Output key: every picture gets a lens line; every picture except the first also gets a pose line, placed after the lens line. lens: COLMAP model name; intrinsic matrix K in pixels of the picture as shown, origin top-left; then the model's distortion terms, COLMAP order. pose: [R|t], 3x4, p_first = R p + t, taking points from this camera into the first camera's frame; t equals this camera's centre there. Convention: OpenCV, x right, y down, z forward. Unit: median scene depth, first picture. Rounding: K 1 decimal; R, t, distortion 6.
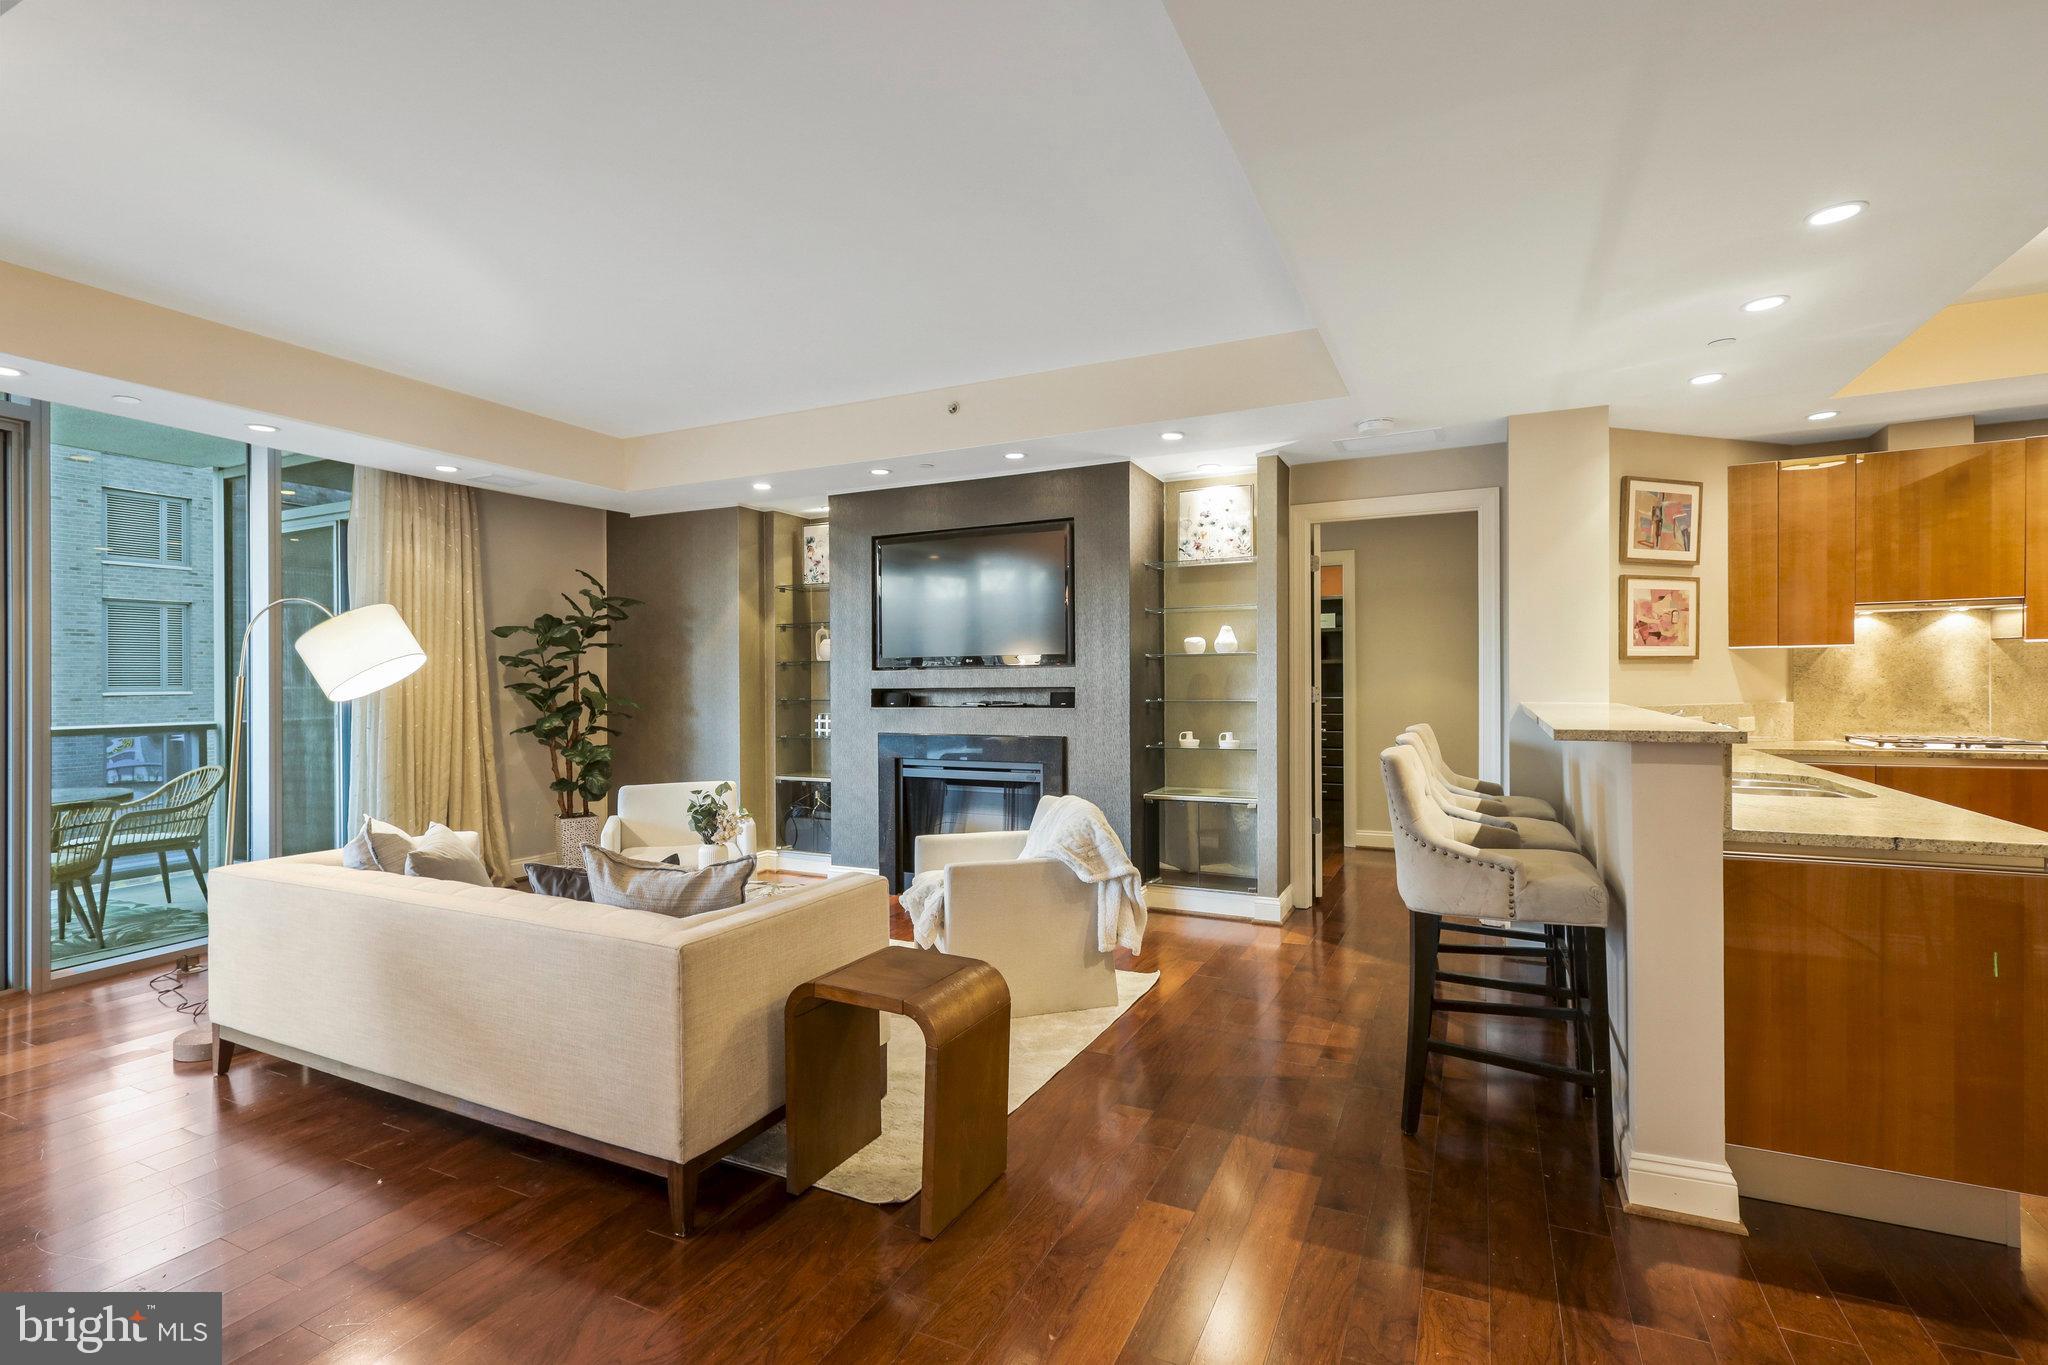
lens RADIAL K [[947.9, 0, 1024.0], [0, 947.9, 682.5], [0, 0, 1]] dist [0.000217, 0.000188]
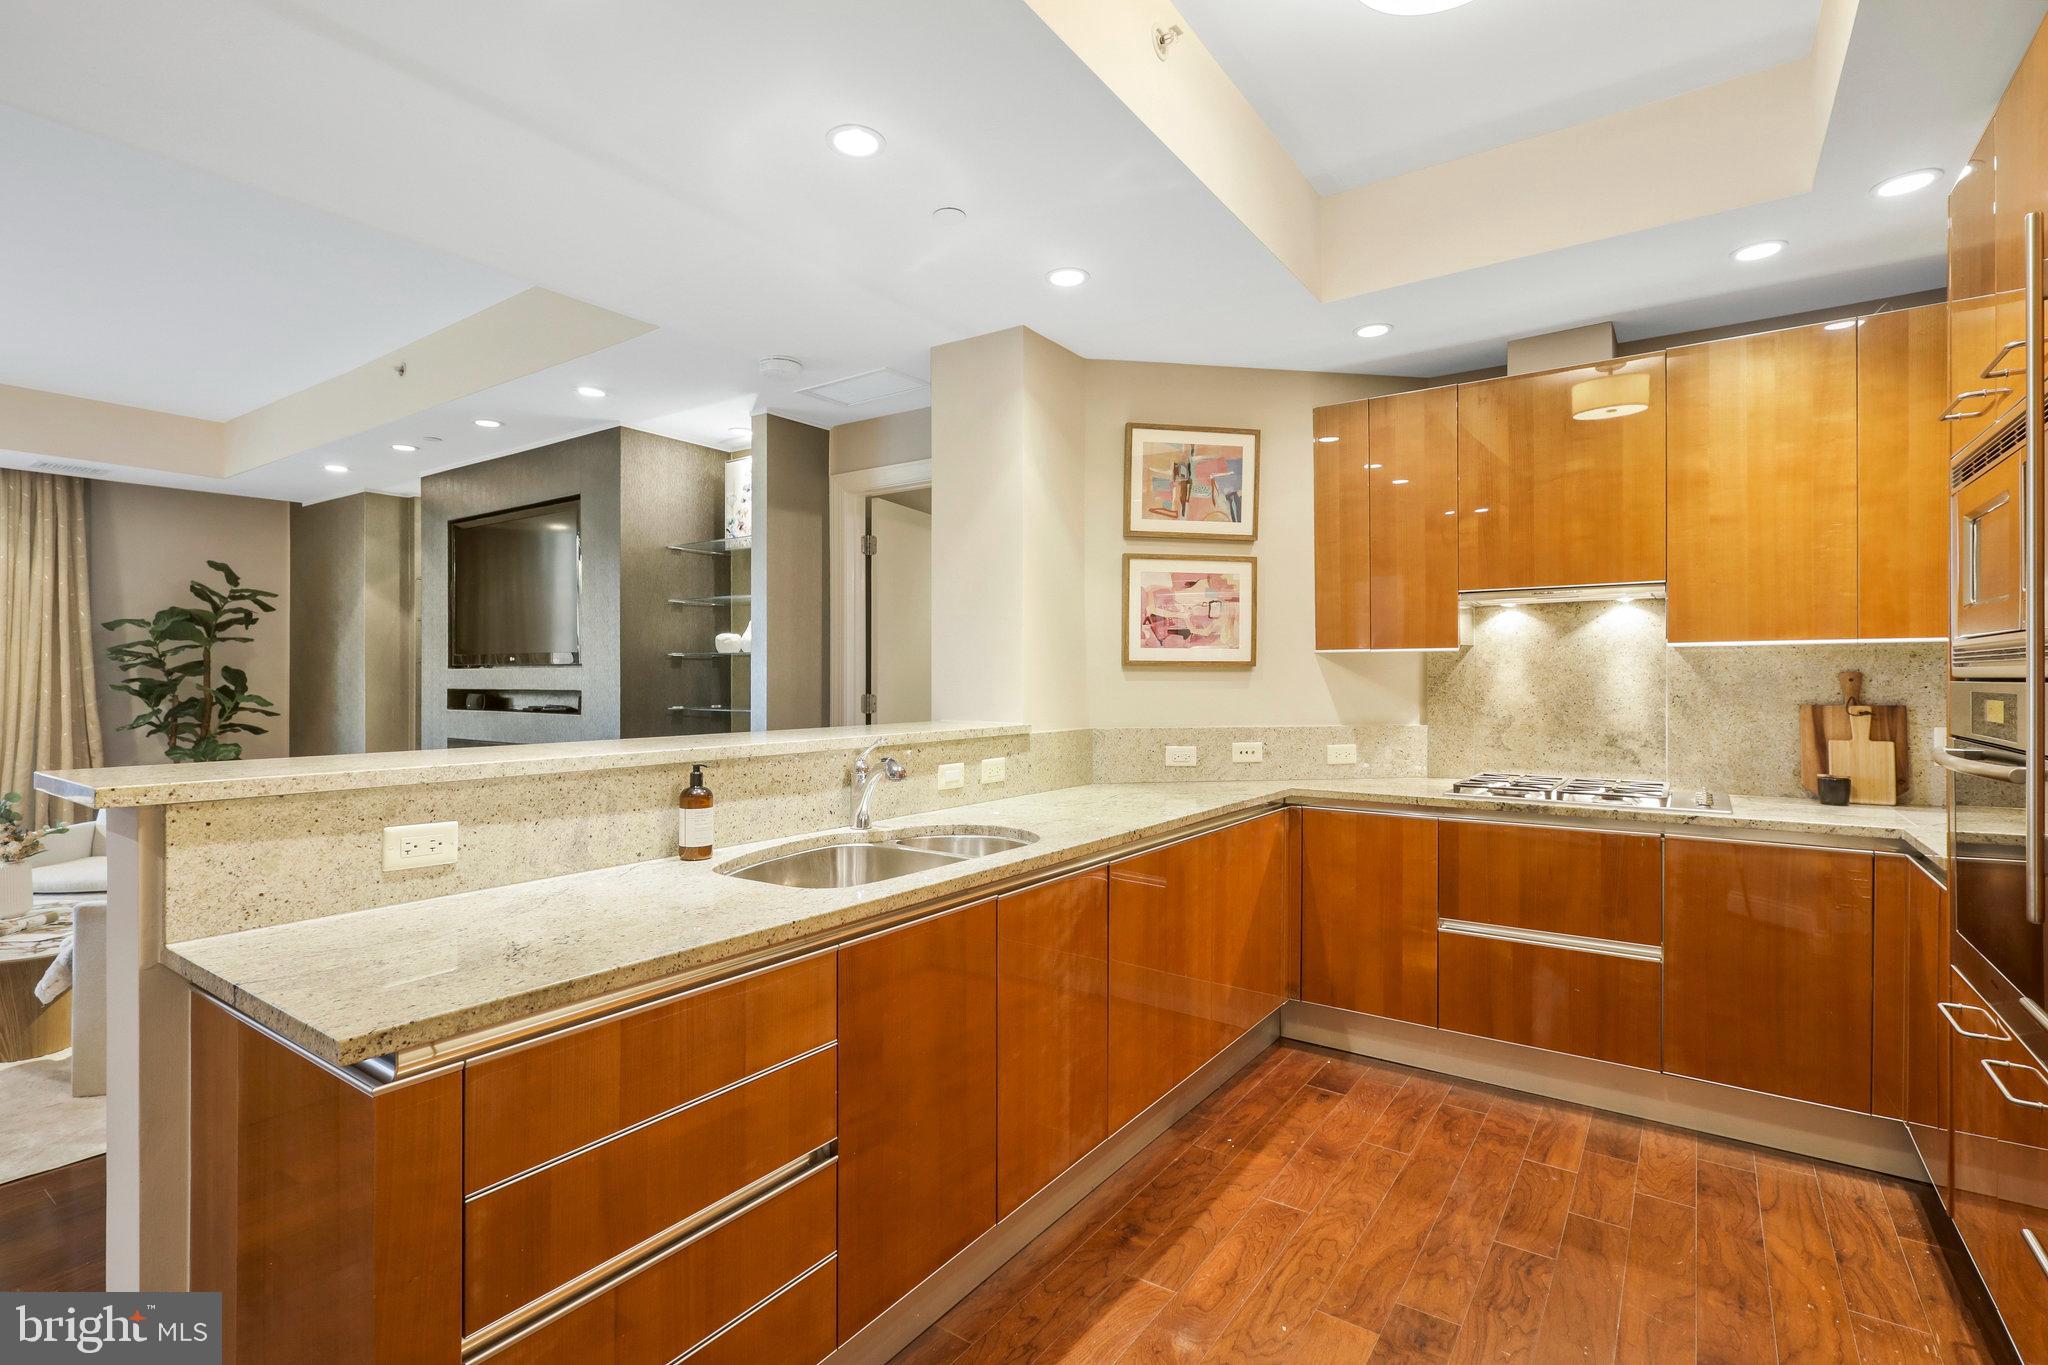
lens RADIAL K [[959.5, 0, 1024.0], [0, 959.5, 682.5], [0, 0, 1]] dist [-0.006047, 0.006724]
pose [[0.986801, 0.013332, -0.161390, 0.633529], [-0.012873, 0.999910, 0.003890, -0.011969], [0.161427, -0.001761, 0.986883, 0.217483]]
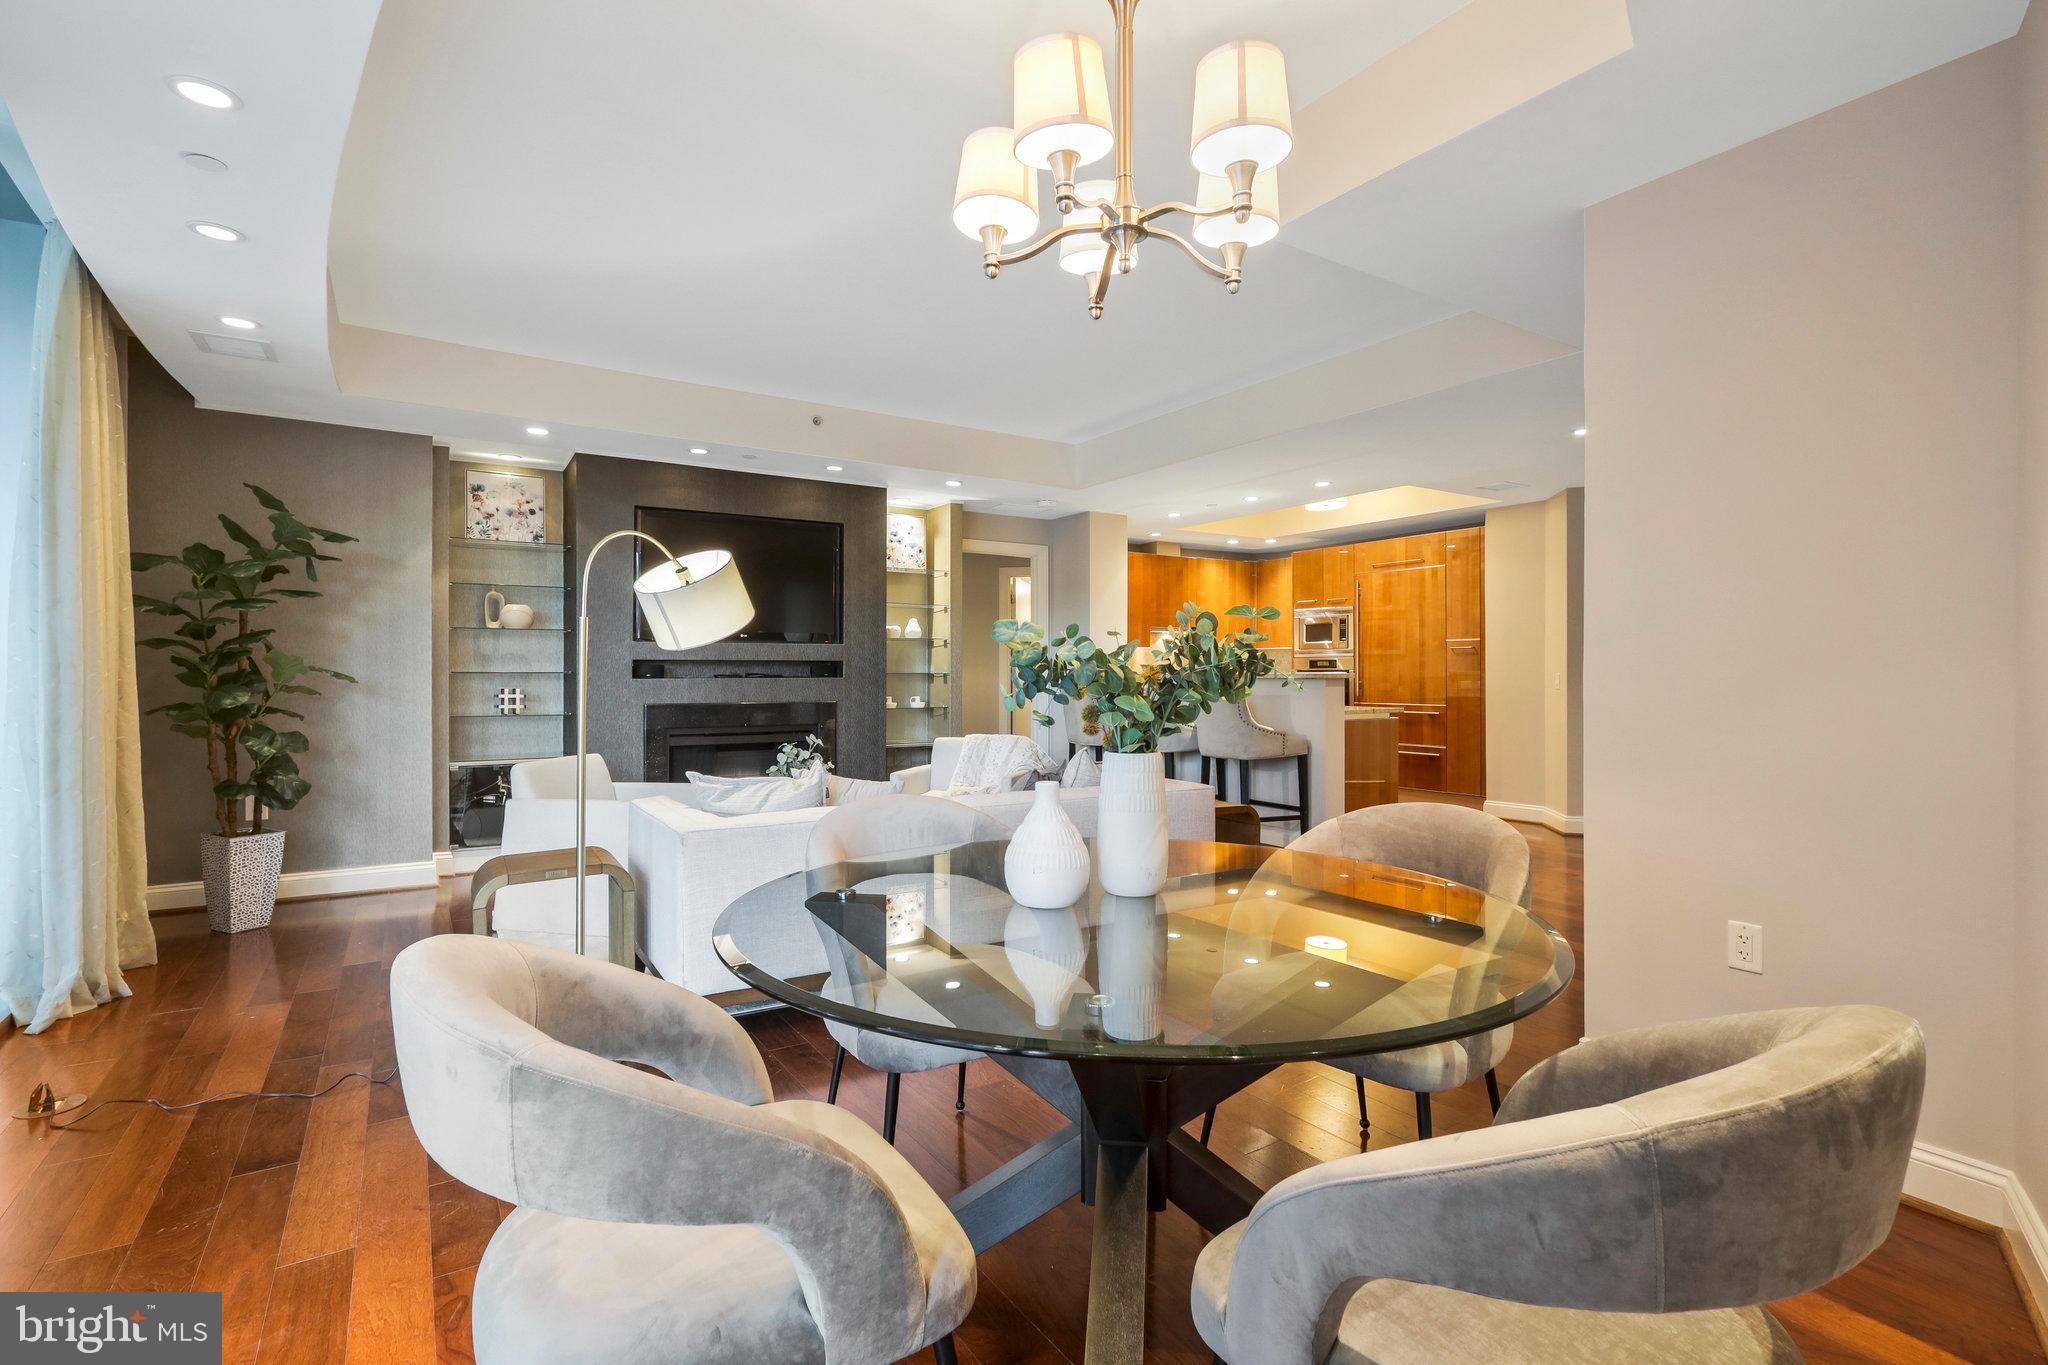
lens RADIAL K [[947.9, 0, 1024.0], [0, 947.9, 682.5], [0, 0, 1]] dist [0.000217, 0.000188]
pose [[0.522659, 0.001676, 0.852540, -0.935953], [-0.003584, 0.999994, 0.000232, 0.033615], [-0.852534, -0.003177, 0.522662, 0.163752]]
